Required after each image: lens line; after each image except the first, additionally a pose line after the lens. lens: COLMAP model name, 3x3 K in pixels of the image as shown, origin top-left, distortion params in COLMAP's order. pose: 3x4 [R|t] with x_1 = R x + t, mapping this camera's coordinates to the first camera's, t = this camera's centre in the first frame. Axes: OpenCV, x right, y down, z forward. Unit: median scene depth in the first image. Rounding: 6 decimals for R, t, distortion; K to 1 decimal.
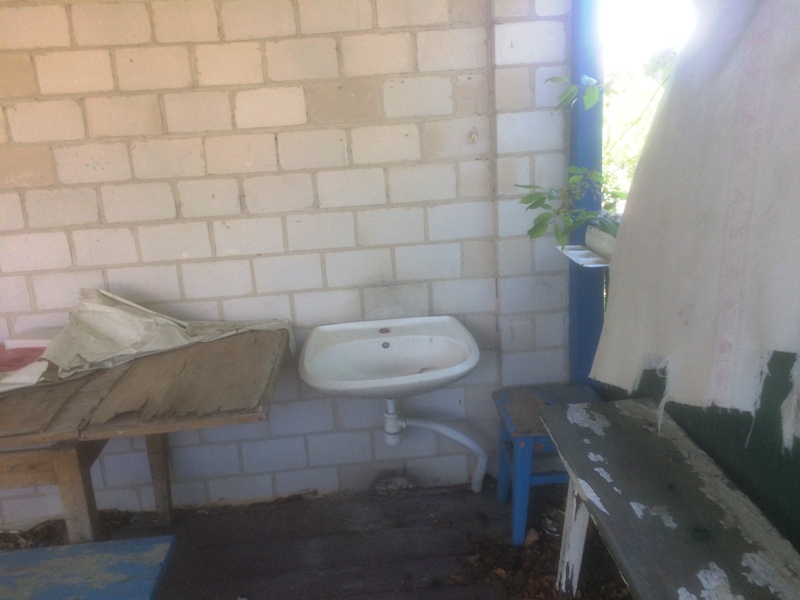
lens RADIAL K [[690.3, 0, 397.6], [0, 690.3, 295.6], [0, 0, 1]] dist [0.088861, -0.100380]
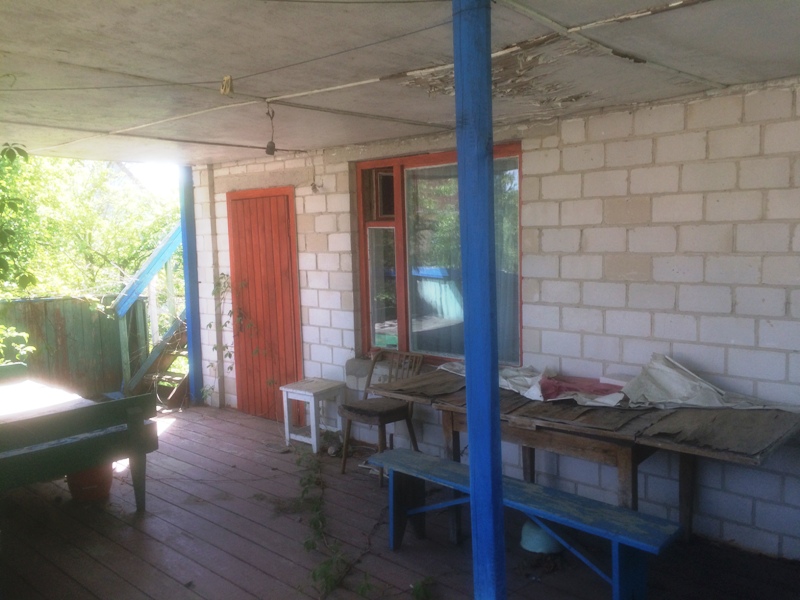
lens RADIAL K [[690.3, 0, 397.2], [0, 690.3, 296.4], [0, 0, 1]] dist [0.088861, -0.100380]
pose [[0.693012, 0.115721, -0.711578, 0.198278], [-0.191897, 0.981034, -0.027348, 0.017032], [0.694917, 0.155502, 0.702075, -0.408383]]
